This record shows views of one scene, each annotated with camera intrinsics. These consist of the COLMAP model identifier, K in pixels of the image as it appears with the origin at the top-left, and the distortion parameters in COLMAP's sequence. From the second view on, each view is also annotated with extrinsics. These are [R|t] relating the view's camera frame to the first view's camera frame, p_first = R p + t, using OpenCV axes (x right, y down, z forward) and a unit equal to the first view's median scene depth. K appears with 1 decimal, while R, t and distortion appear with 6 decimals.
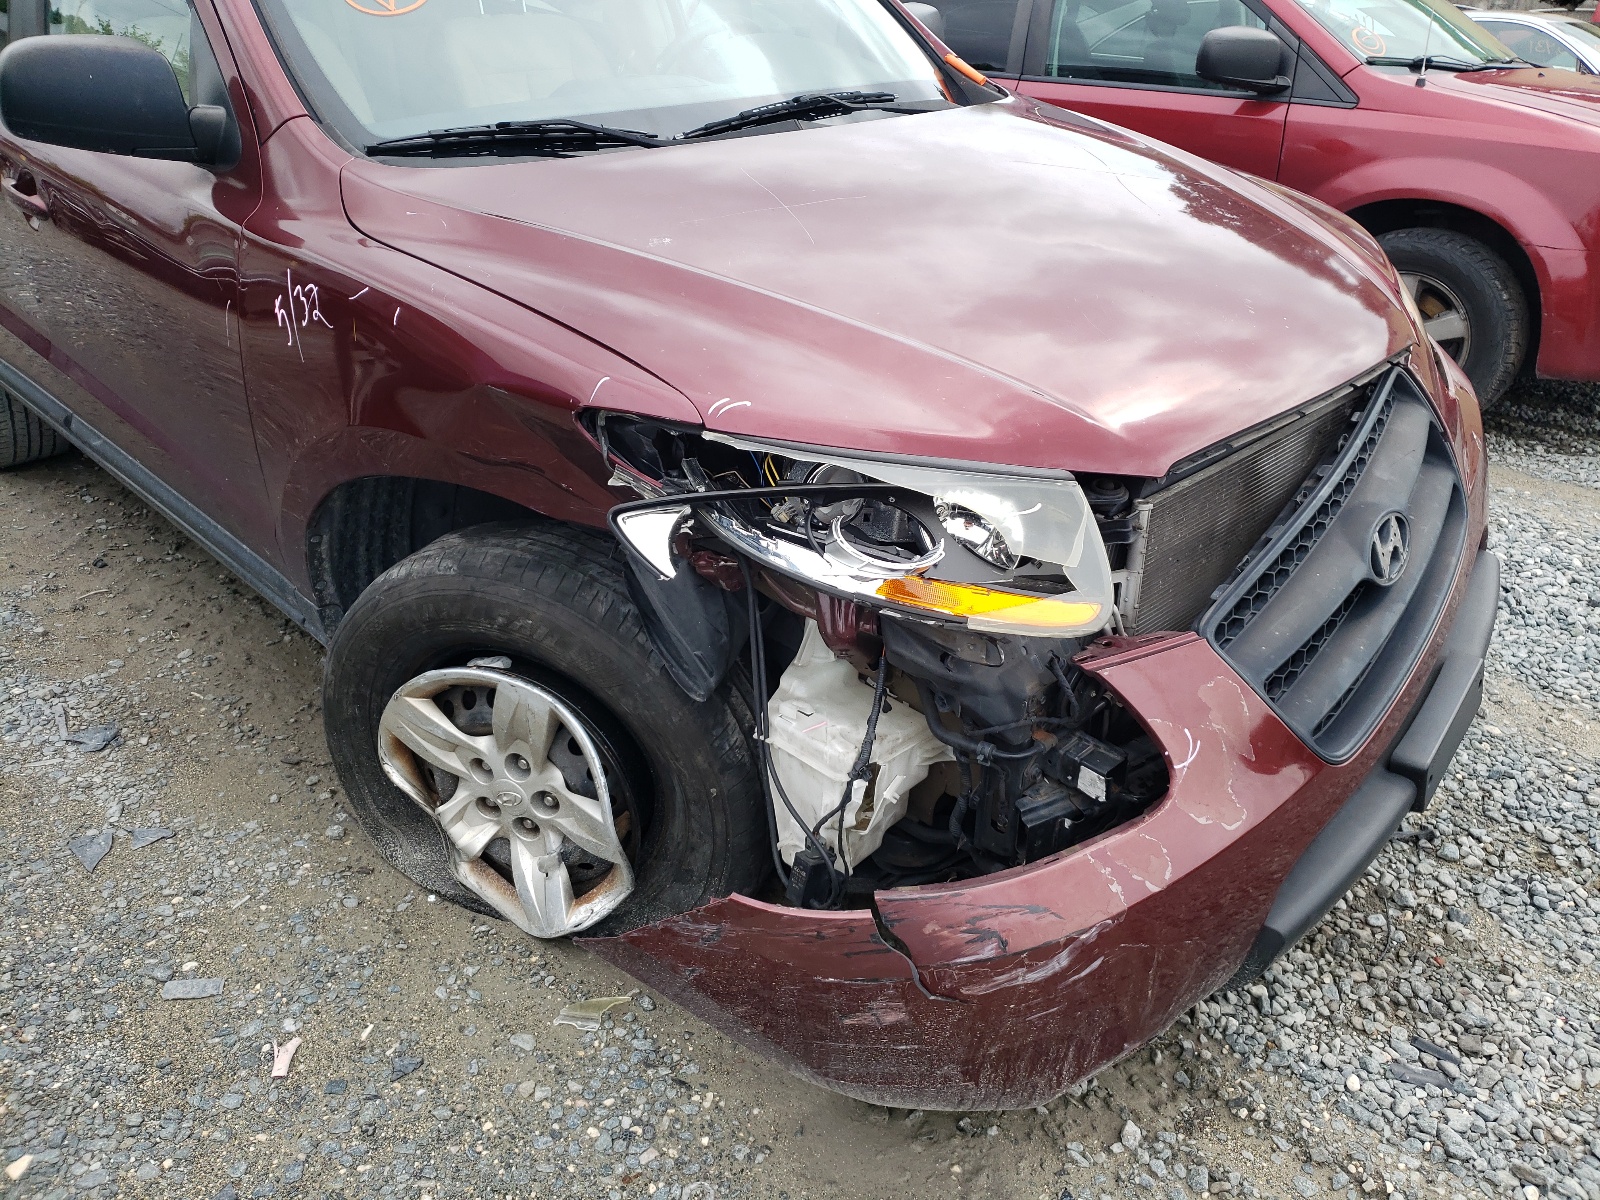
lens RADIAL K [[1214.1, 0, 799.8], [0, 1214.1, 565.2], [0, 0, 1]] dist [0.009343, 0.011716]
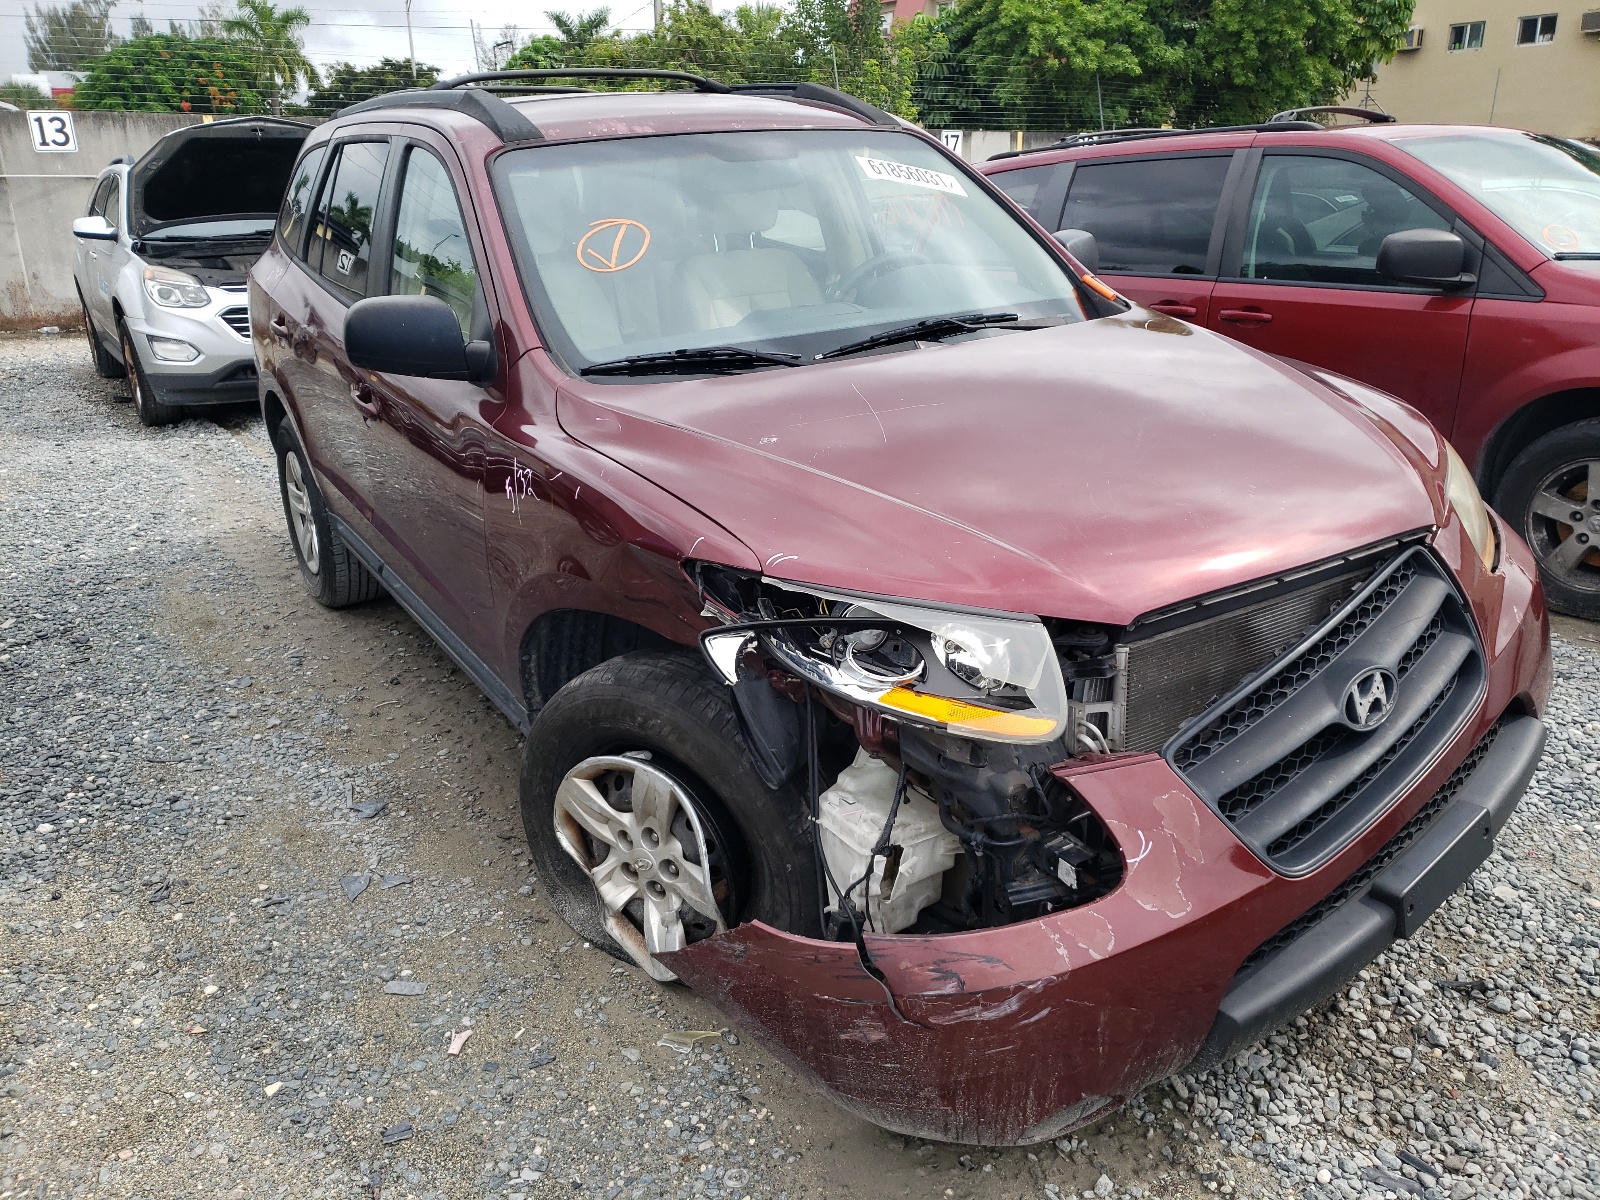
lens RADIAL K [[1216.3, 0, 800.0], [0, 1216.3, 600.0], [0, 0, 1]] dist [0.018587, -0.002012]
pose [[0.972168, 0.031285, -0.232186, 0.224277], [-0.057747, 0.992466, -0.108062, 0.048377], [0.227055, 0.118462, 0.966650, -0.246655]]
